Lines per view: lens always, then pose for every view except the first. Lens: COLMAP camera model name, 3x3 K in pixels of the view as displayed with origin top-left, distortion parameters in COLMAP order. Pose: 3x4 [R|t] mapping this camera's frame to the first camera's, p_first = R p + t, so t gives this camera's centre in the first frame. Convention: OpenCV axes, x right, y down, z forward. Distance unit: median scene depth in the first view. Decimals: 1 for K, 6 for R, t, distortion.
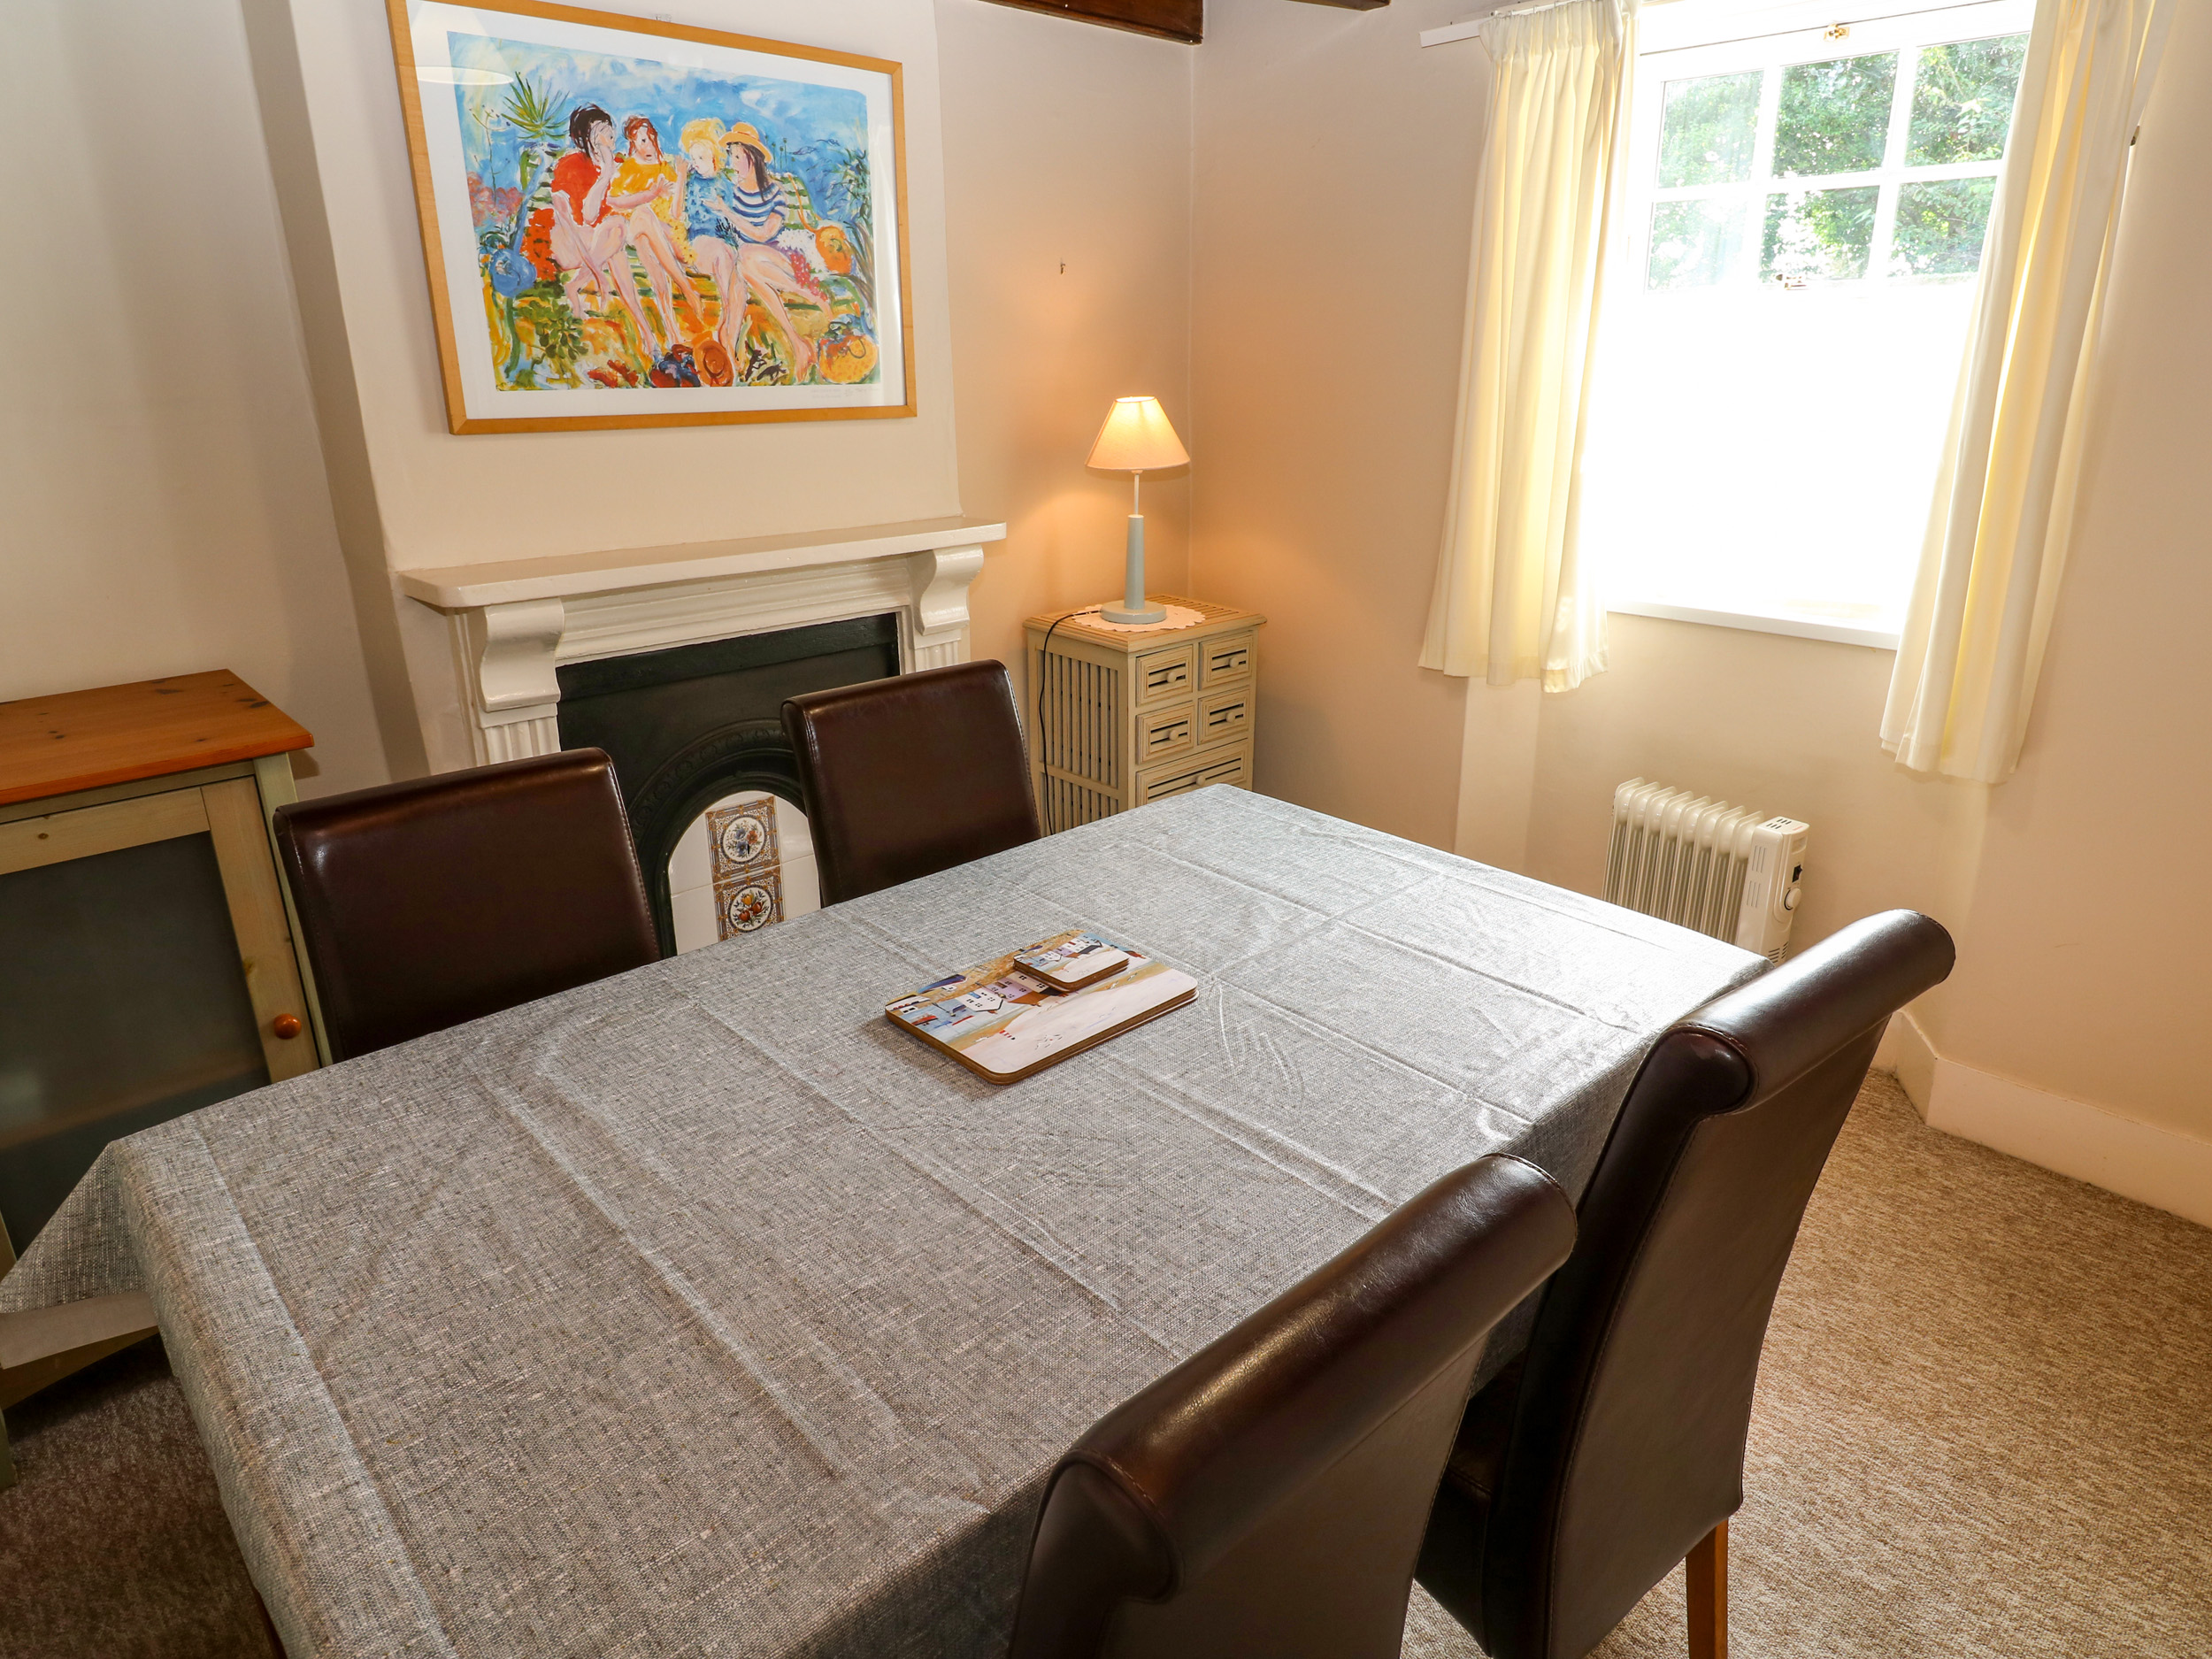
lens RADIAL K [[1370.7, 0, 1106.0], [0, 1370.7, 829.5], [0, 0, 1]] dist [-0.015982, -0.001866]
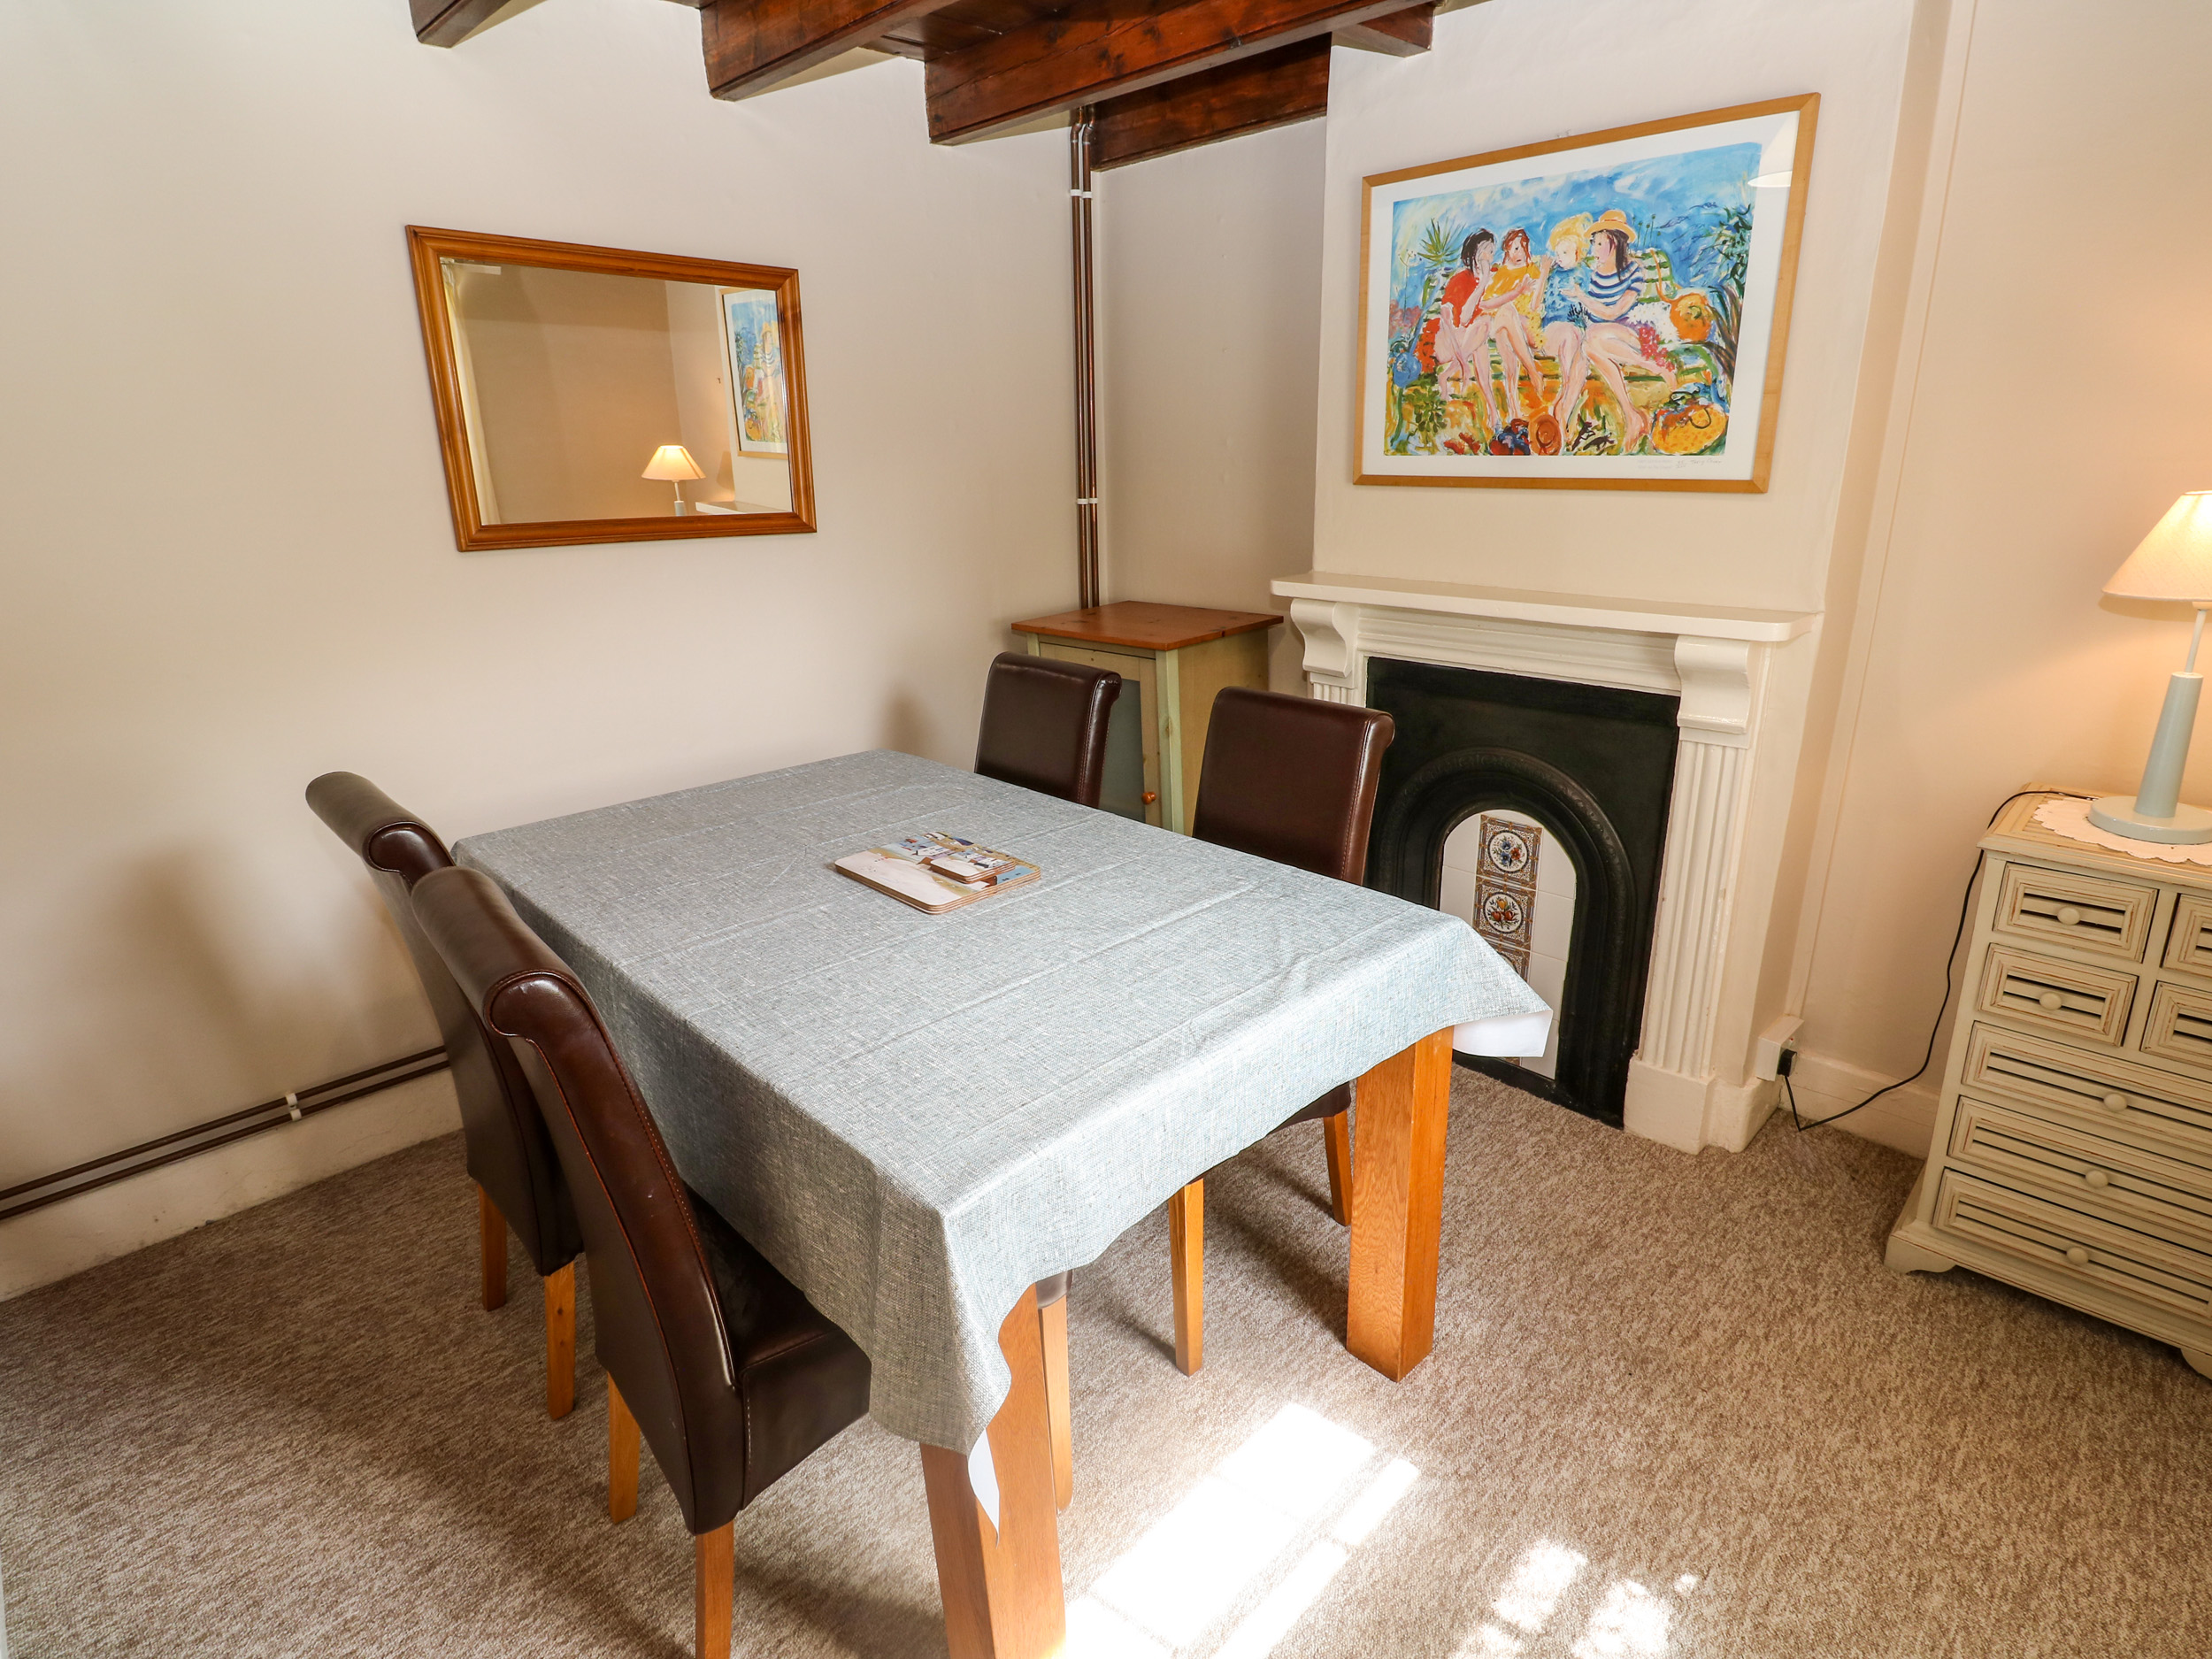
lens RADIAL K [[1143.7, 0, 1134.5], [0, 1143.7, 807.7], [0, 0, 1]] dist [0.003653, -0.018579]
pose [[0.014491, 0.305533, -0.952071, 0.721431], [-0.315032, 0.905072, 0.285655, -0.230583], [0.948970, 0.295794, 0.109368, 0.681463]]
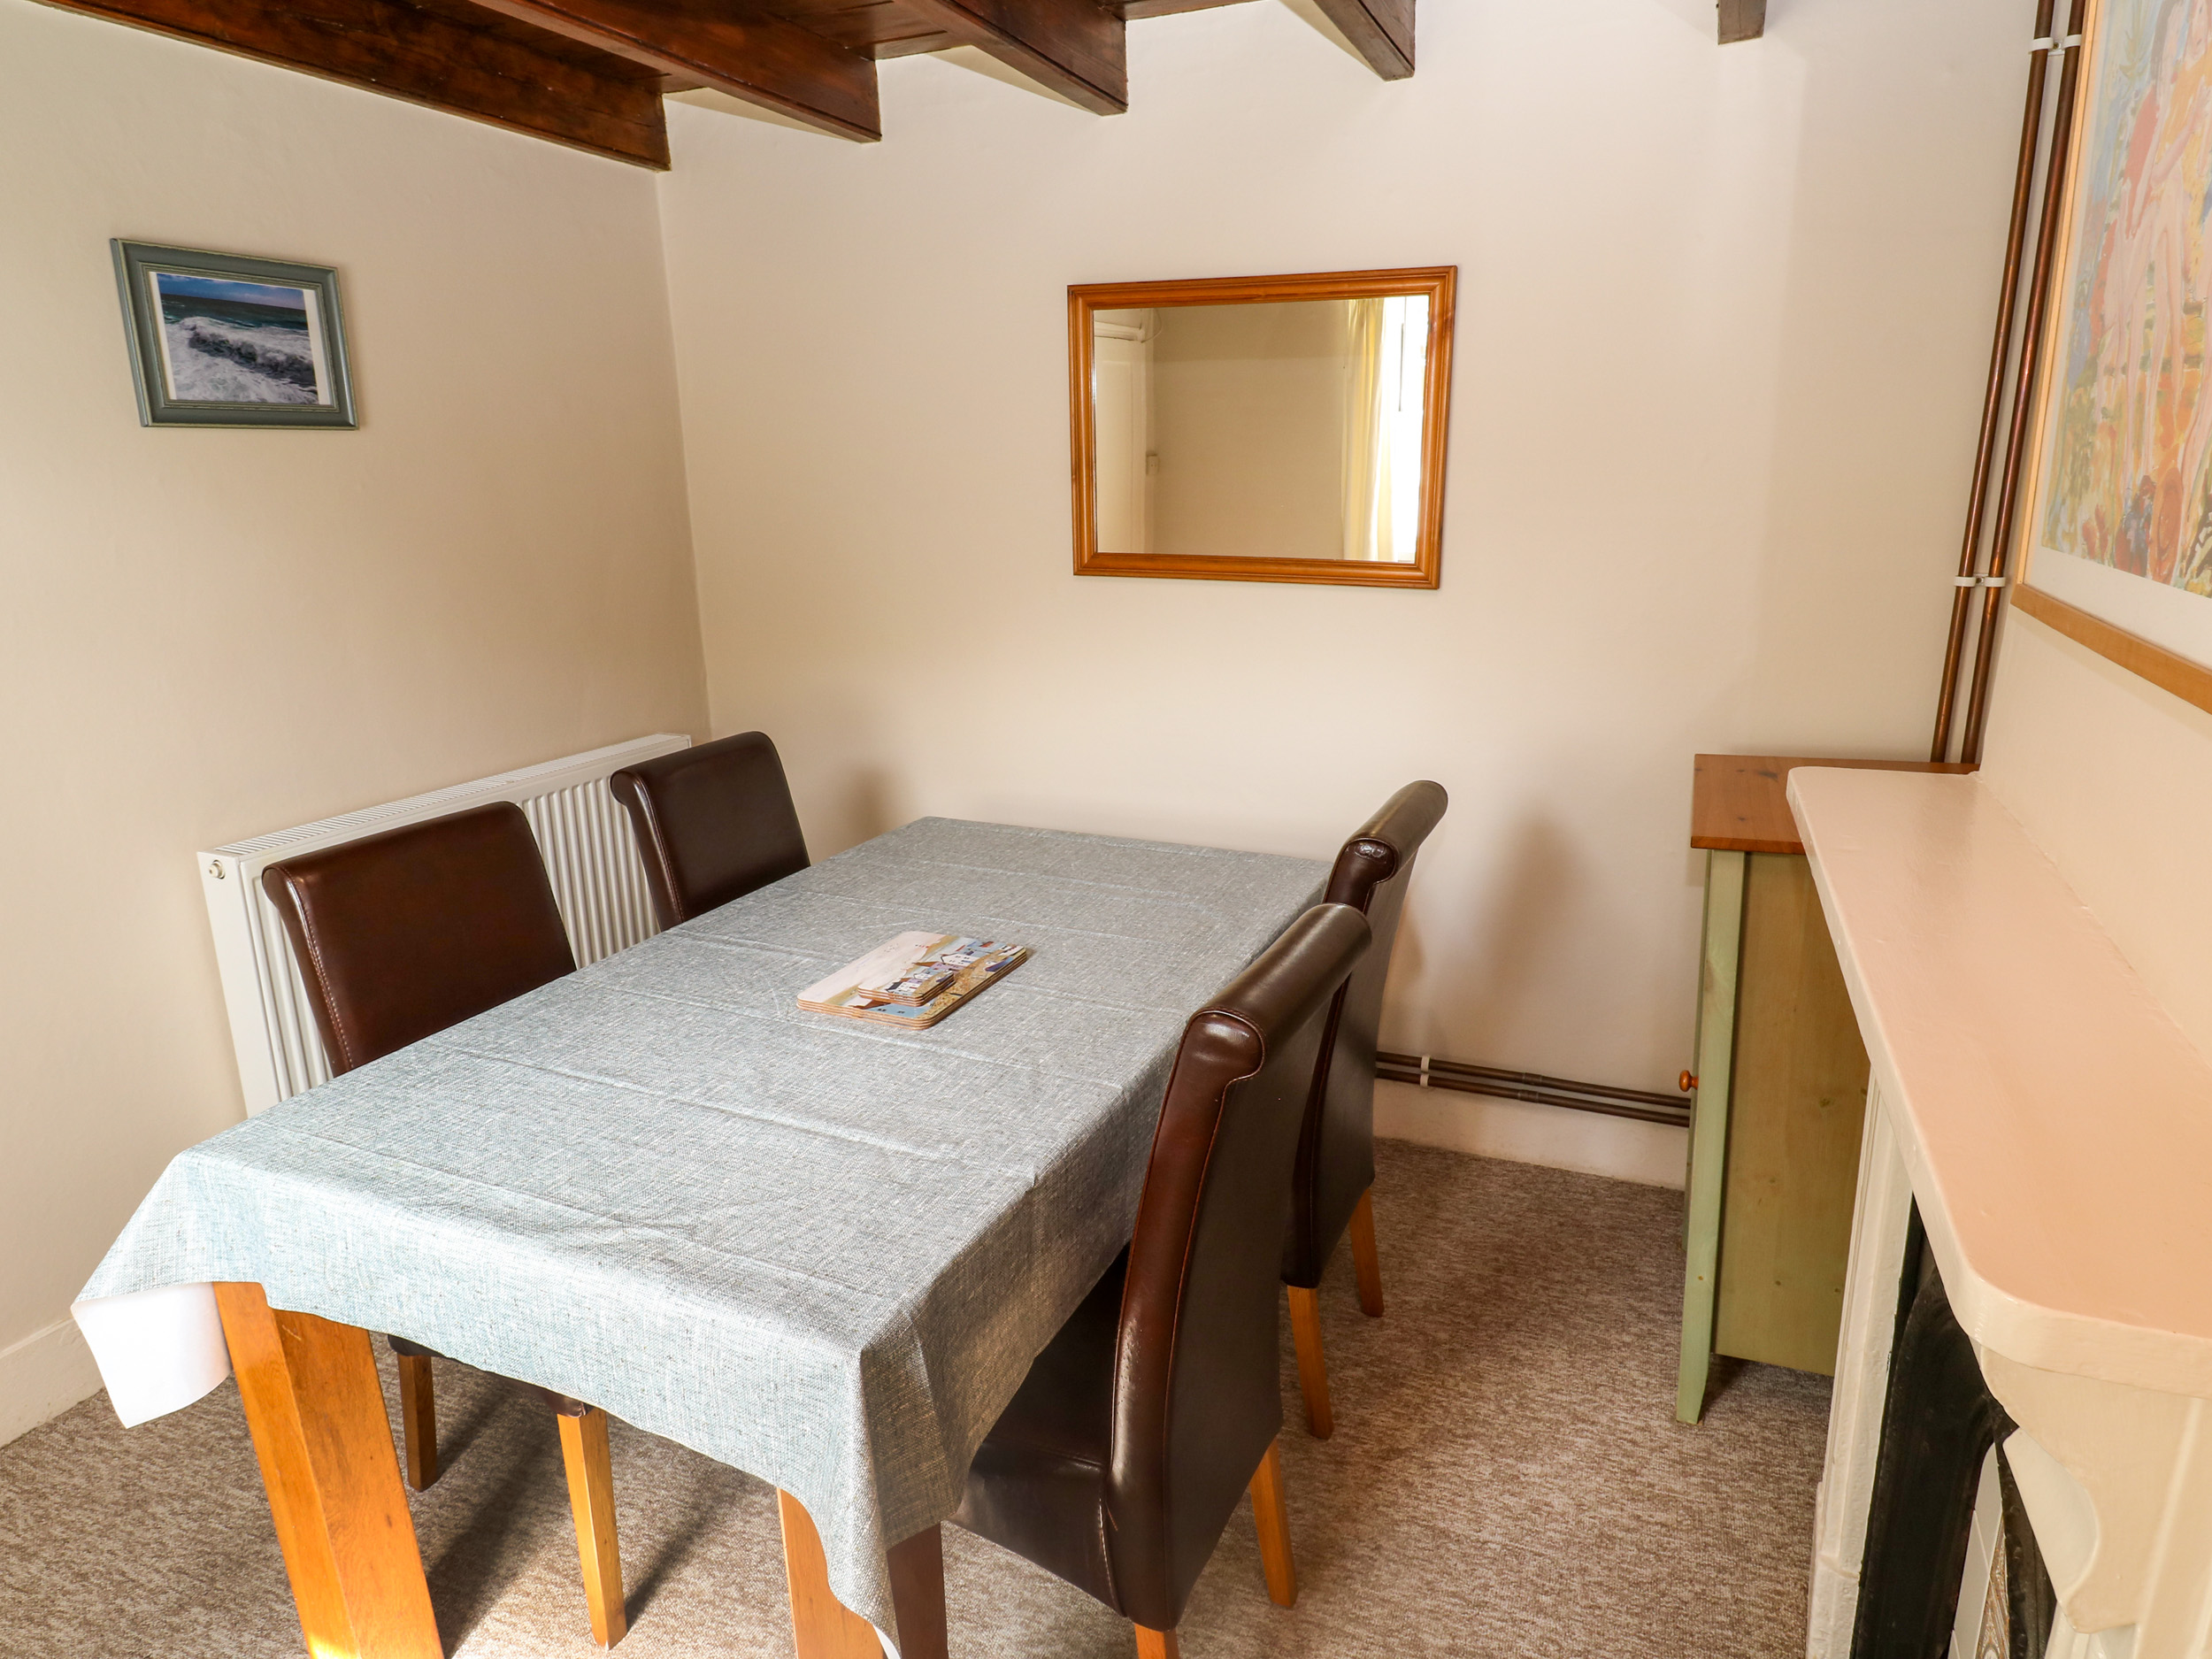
lens RADIAL K [[1306.3, 0, 1110.5], [0, 1306.3, 791.8], [0, 0, 1]] dist [-0.001206, -0.000863]
pose [[-0.923542, 0.102104, -0.369654, 0.143282], [-0.115078, 0.845699, 0.521105, -0.439917], [0.365823, 0.523801, -0.769289, 1.243927]]
